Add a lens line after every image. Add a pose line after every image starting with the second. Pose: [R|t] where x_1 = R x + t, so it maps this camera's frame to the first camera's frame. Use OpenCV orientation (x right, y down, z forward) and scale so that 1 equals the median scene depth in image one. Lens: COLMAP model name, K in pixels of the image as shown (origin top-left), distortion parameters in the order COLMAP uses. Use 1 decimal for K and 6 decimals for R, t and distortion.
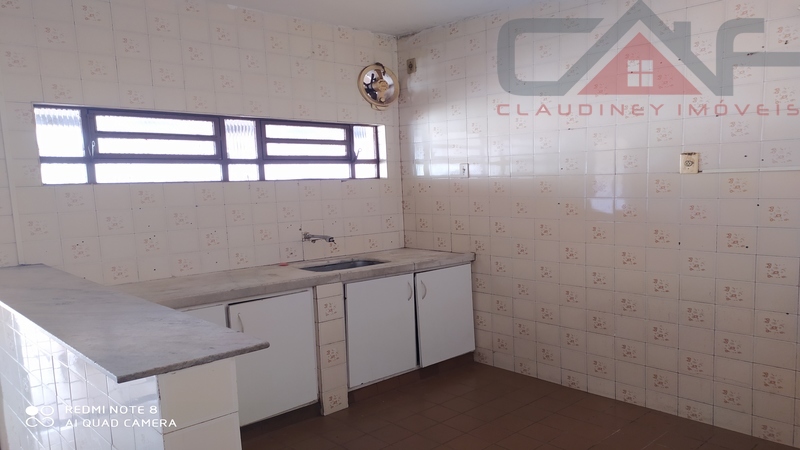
lens RADIAL K [[384.3, 0, 399.5], [0, 384.3, 219.7], [0, 0, 1]] dist [0.002415, 0.000218]
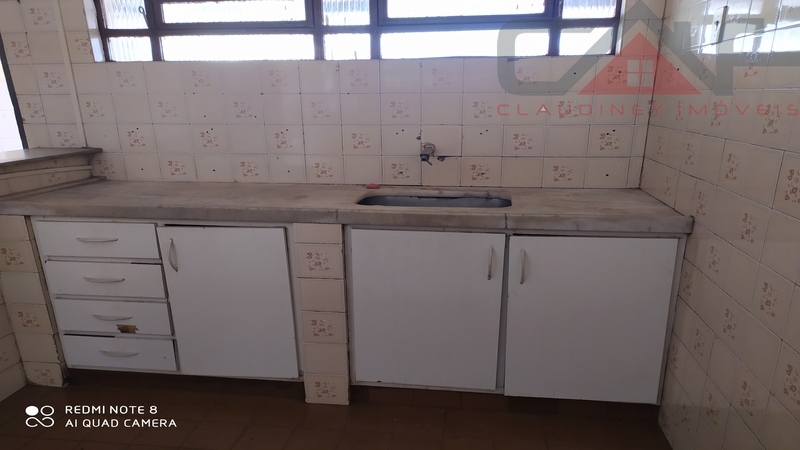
lens RADIAL K [[586.4, 0, 405.8], [0, 586.4, 227.3], [0, 0, 1]] dist [0.051736, -0.046714]
pose [[0.782960, 0.180013, -0.595456, 0.427506], [-0.069225, 0.976483, 0.204179, -0.034685], [0.618208, -0.118644, 0.777009, 0.240599]]
